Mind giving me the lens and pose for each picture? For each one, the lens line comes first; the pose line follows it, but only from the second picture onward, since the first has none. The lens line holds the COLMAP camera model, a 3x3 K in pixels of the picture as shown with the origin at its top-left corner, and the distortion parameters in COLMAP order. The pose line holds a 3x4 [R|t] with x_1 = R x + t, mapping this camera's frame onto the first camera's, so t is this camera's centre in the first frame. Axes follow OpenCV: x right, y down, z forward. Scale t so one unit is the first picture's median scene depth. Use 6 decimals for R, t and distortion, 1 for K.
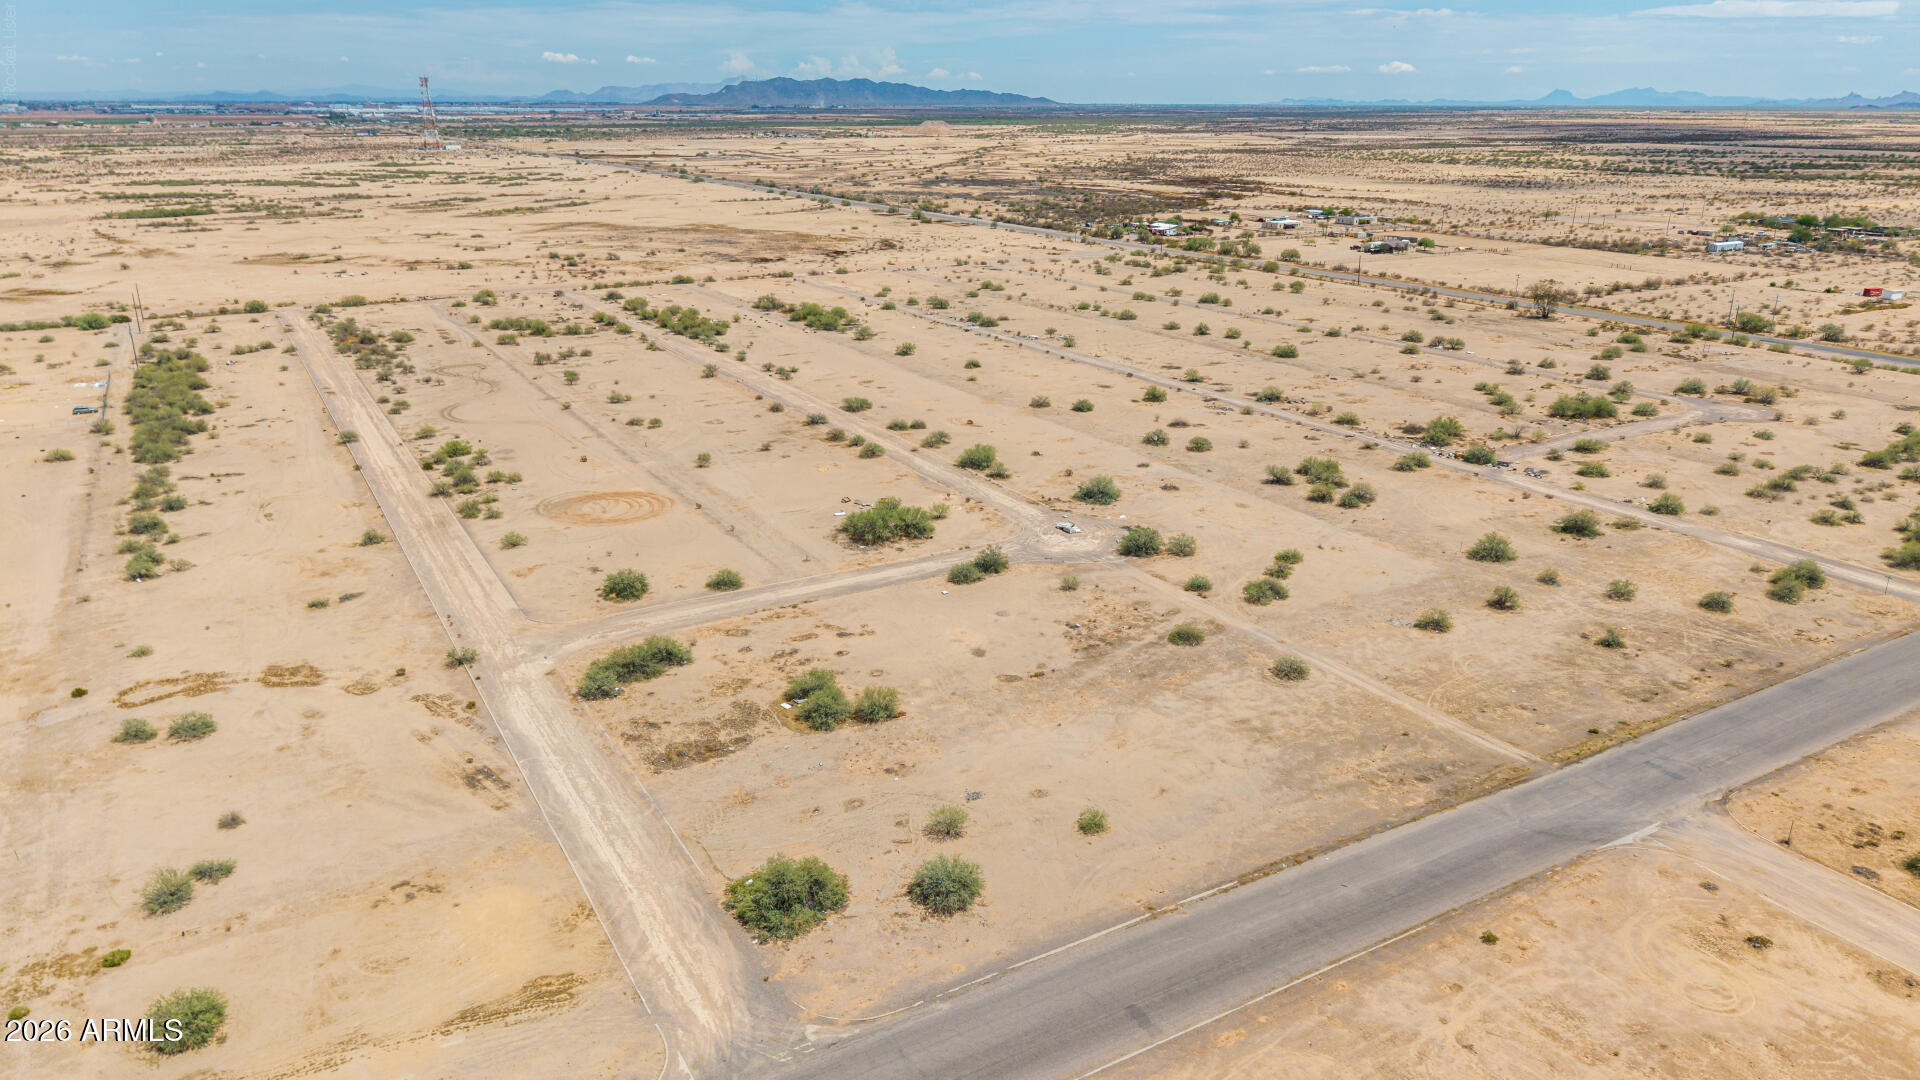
lens RADIAL K [[1287.9, 0, 956.5], [0, 1287.9, 510.3], [0, 0, 1]] dist [0.089442, -0.144328]
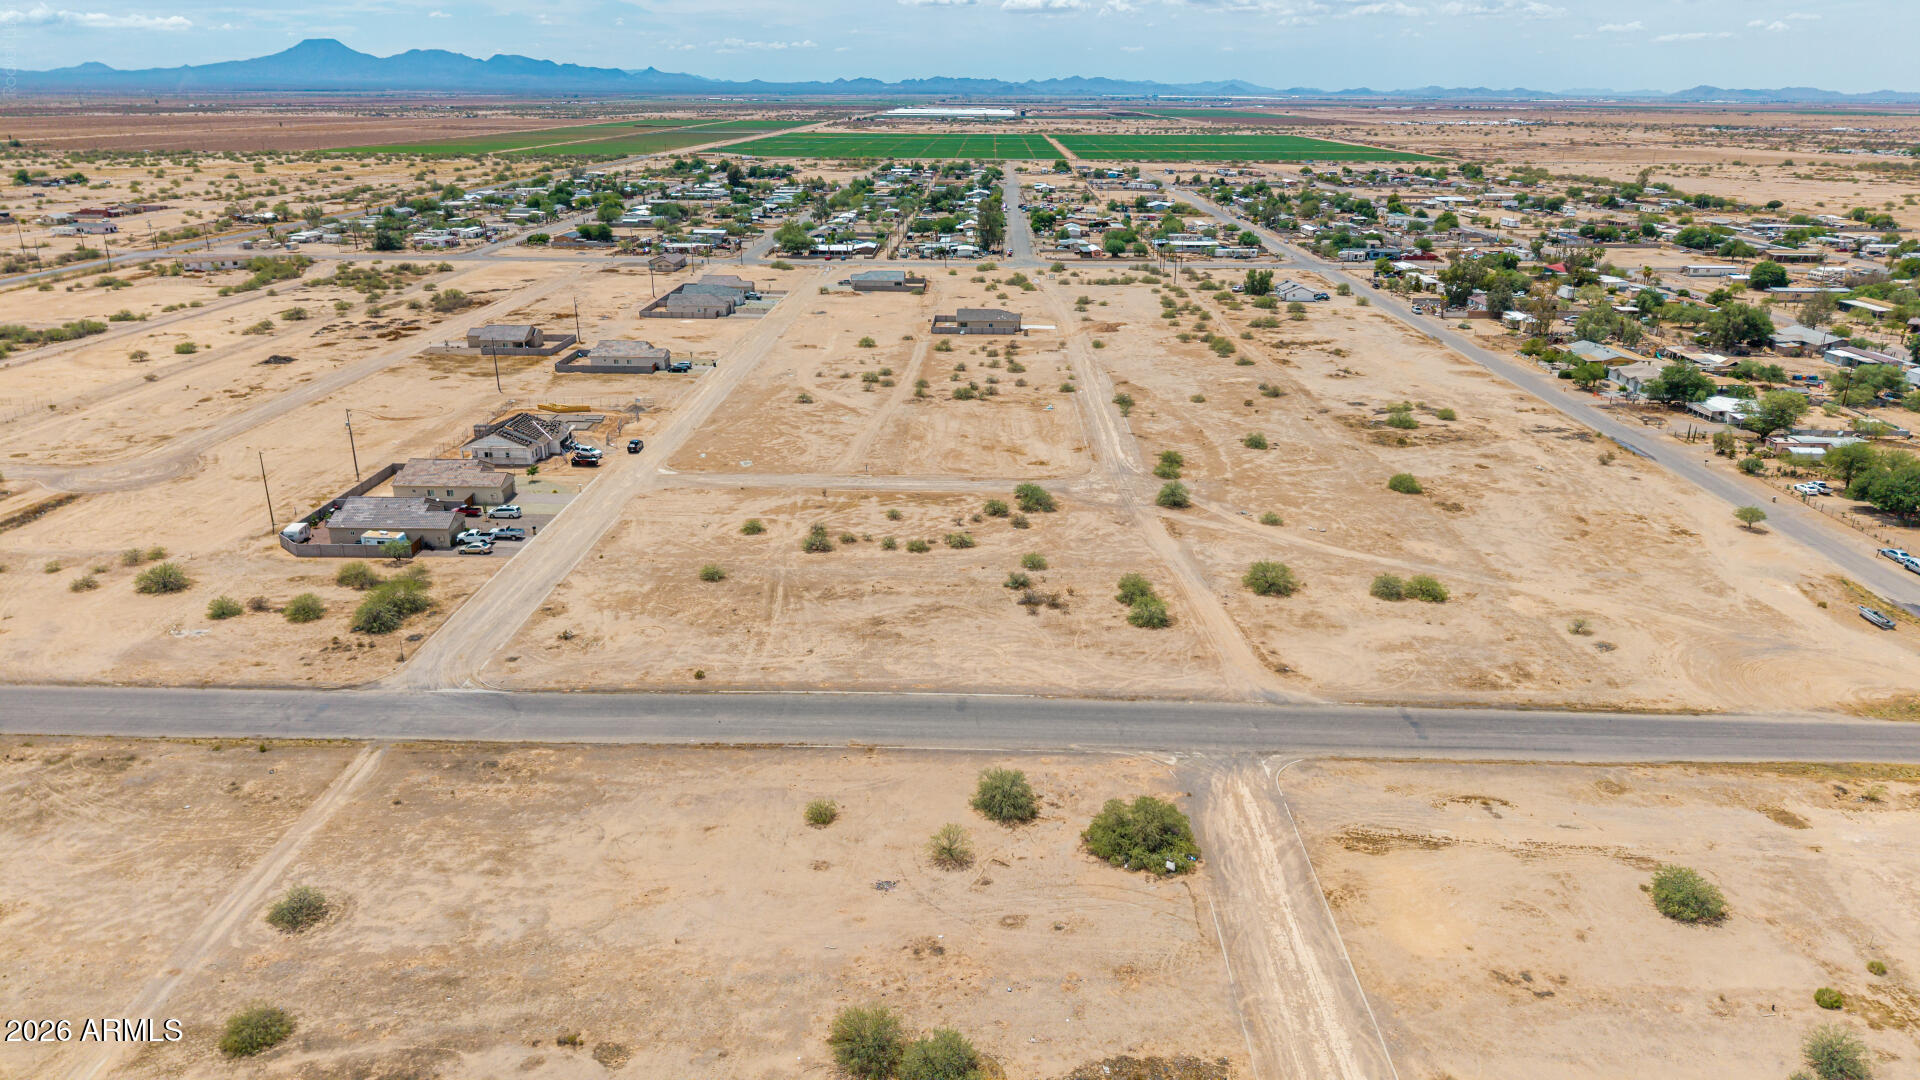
lens RADIAL K [[1269.3, 0, 956.7], [0, 1269.3, 574.9], [0, 0, 1]] dist [0.039695, -0.047217]
pose [[-0.849736, -0.194768, 0.489913, -0.336288], [0.152075, 0.799207, 0.581499, -0.360285], [-0.504799, 0.568624, -0.649496, 1.171670]]
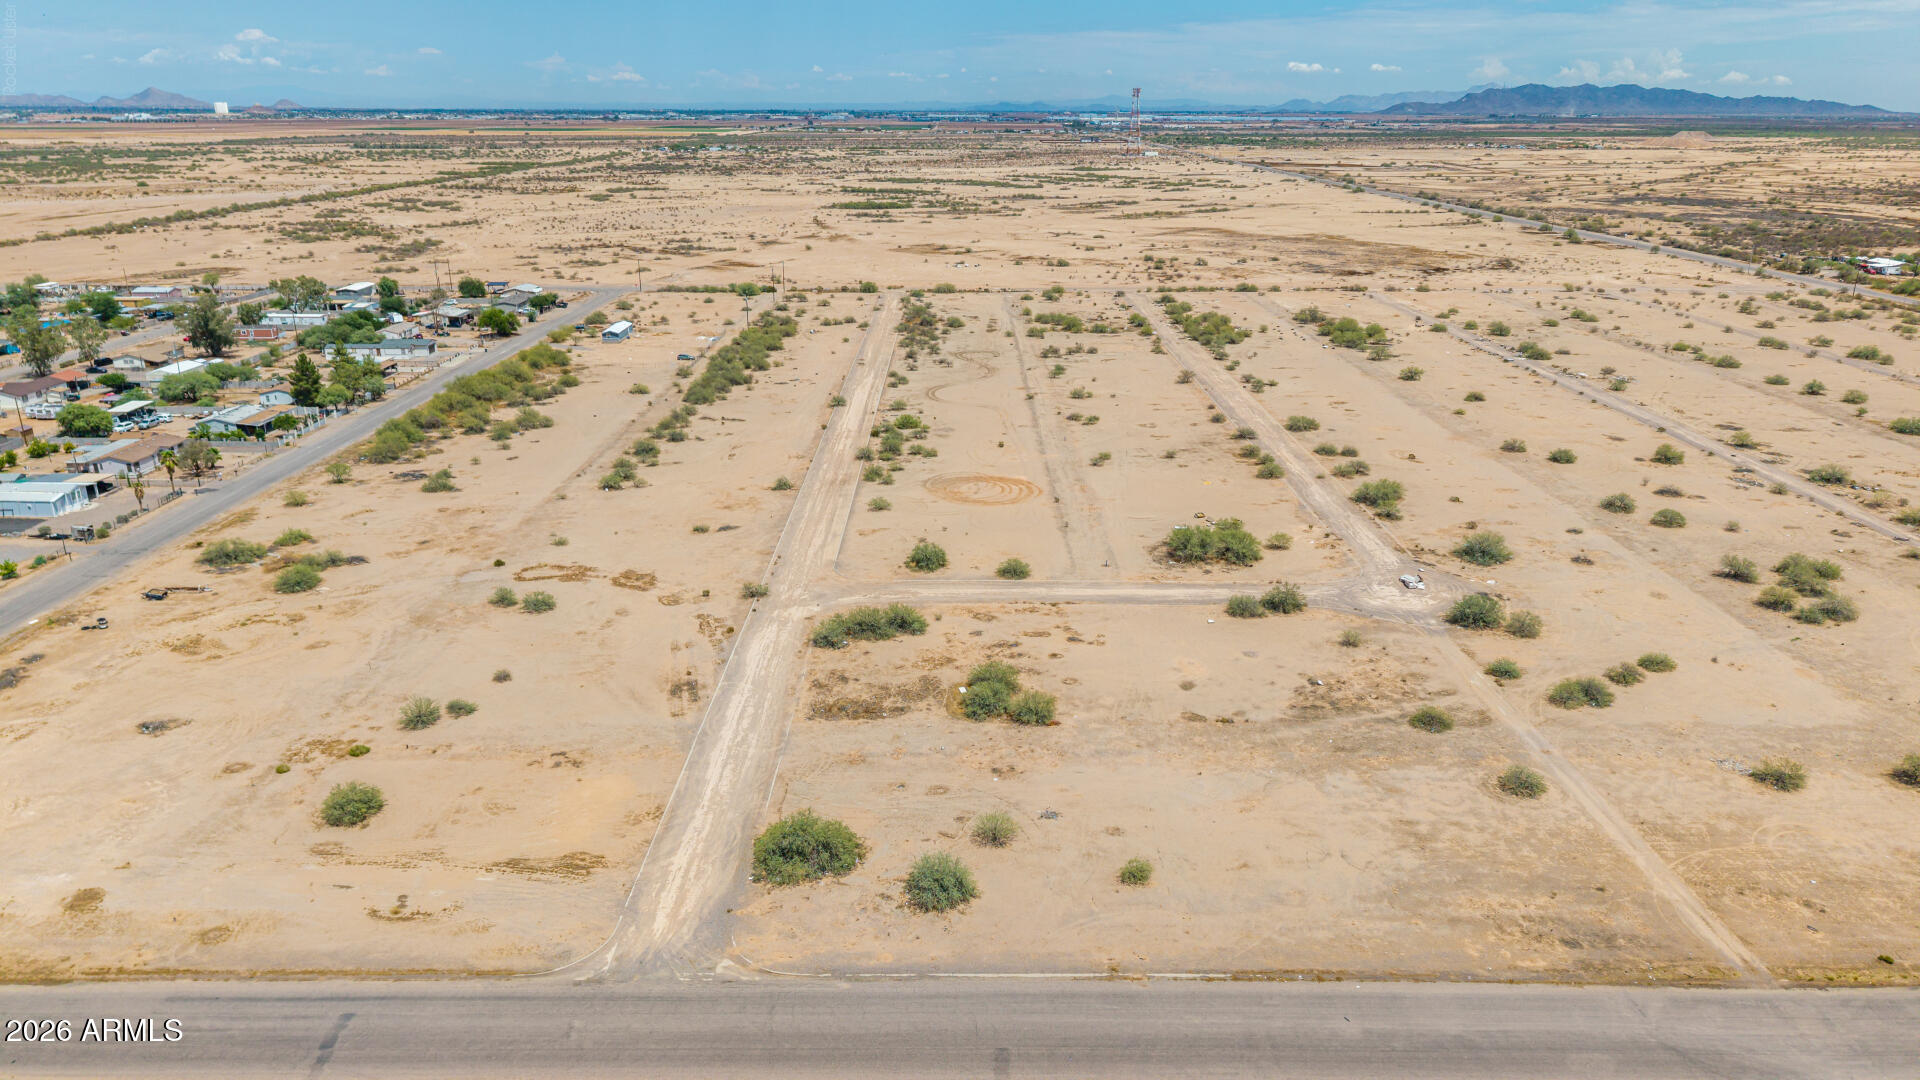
lens RADIAL K [[1269.3, 0, 956.7], [0, 1269.3, 574.9], [0, 0, 1]] dist [0.039695, -0.047217]
pose [[0.863610, 0.173910, -0.473216, 0.311592], [-0.152974, 0.984761, 0.082730, -0.022094], [0.480392, 0.000943, 0.877053, 0.102548]]
